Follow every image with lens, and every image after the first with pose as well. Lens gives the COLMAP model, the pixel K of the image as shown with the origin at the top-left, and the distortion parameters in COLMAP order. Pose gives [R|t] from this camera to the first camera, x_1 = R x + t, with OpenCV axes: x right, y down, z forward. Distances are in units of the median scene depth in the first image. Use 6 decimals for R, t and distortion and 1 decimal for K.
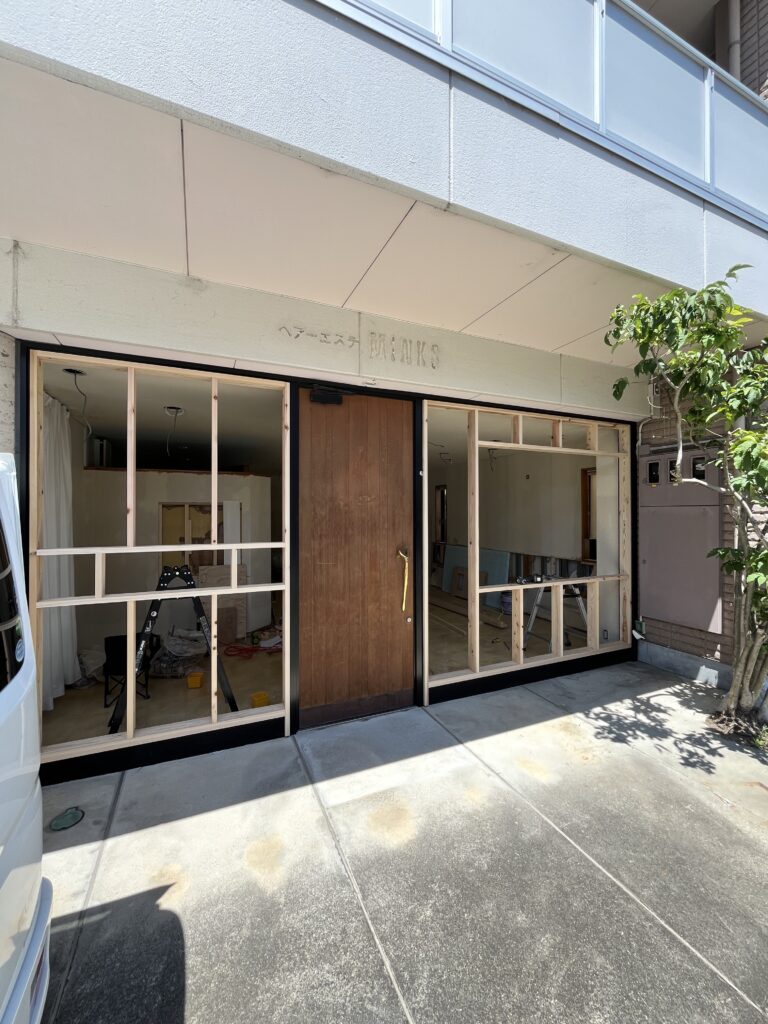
lens RADIAL K [[413.7, 0, 383.2], [0, 413.7, 509.0], [0, 0, 1]] dist [-0.002345, -0.000220]
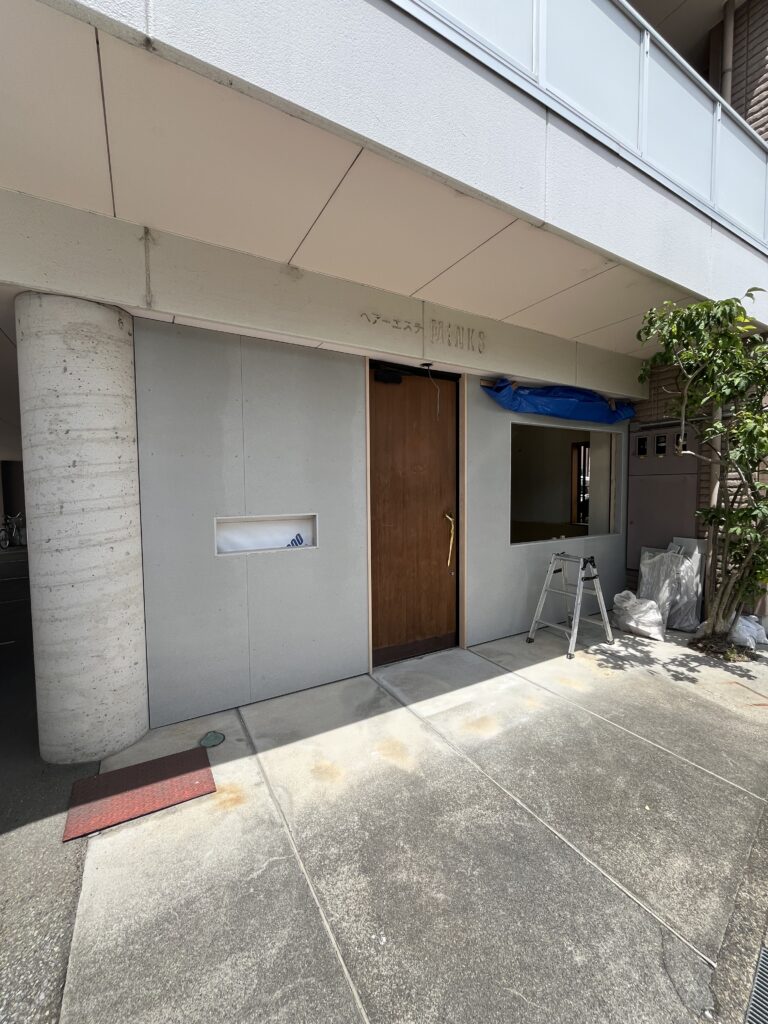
lens RADIAL K [[413.7, 0, 386.5], [0, 413.7, 507.8], [0, 0, 1]] dist [-0.002345, -0.000220]
pose [[0.994221, -0.011566, 0.106729, -0.339739], [0.005123, 0.998158, 0.060452, 0.018760], [-0.107231, -0.059555, 0.992449, -0.162789]]
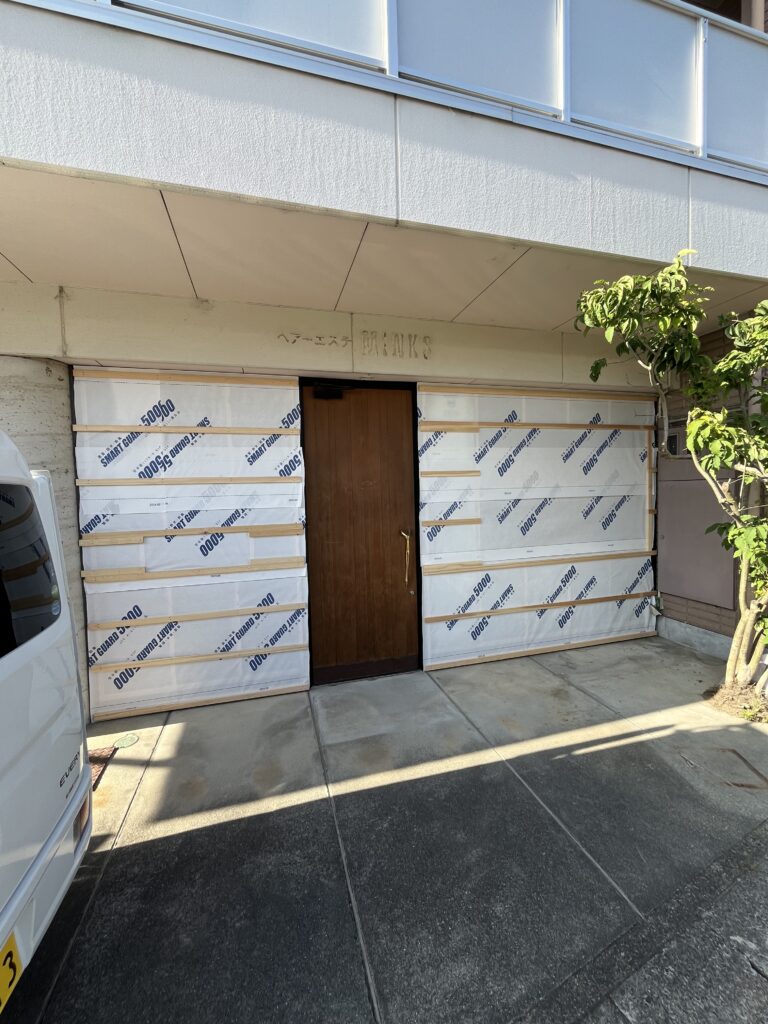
lens RADIAL K [[413.7, 0, 382.1], [0, 413.7, 508.5], [0, 0, 1]] dist [-0.002345, -0.000220]
pose [[0.989938, -0.020629, -0.139986, 0.196820], [0.028173, 0.998243, 0.052120, -0.019536], [0.138665, -0.055540, 0.988781, -0.113024]]
